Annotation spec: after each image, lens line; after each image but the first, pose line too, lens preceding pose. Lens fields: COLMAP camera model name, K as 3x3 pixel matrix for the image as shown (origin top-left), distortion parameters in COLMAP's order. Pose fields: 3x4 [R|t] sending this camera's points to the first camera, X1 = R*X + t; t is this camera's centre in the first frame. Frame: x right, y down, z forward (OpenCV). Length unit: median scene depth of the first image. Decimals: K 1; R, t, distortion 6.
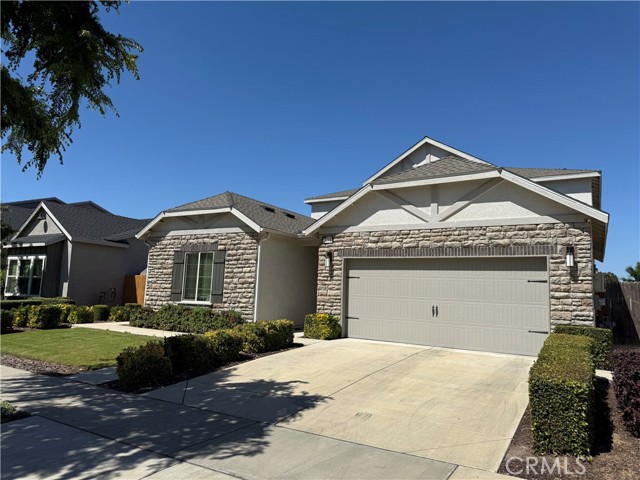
lens RADIAL K [[449.5, 0, 320.0], [0, 449.5, 240.0], [0, 0, 1]] dist [0.064007, -0.003019]
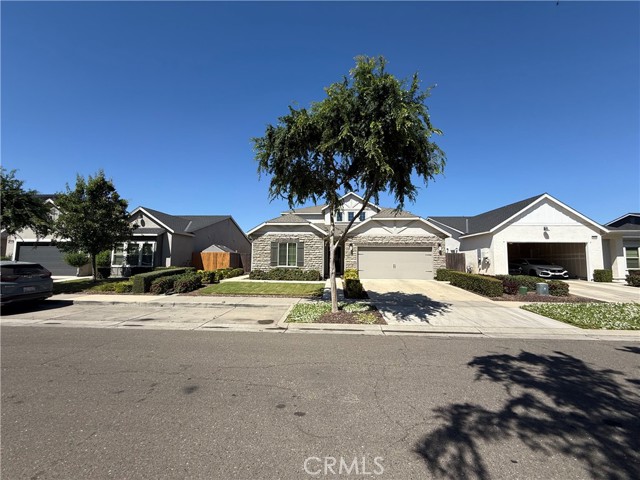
lens RADIAL K [[255.7, 0, 320.0], [0, 255.7, 240.0], [0, 0, 1]] dist [0.016449, 0.000022]
pose [[0.884351, 0.008938, 0.466737, -0.777222], [-0.033365, 0.998470, 0.044099, -0.049269], [-0.465628, -0.054572, 0.883296, -0.133651]]
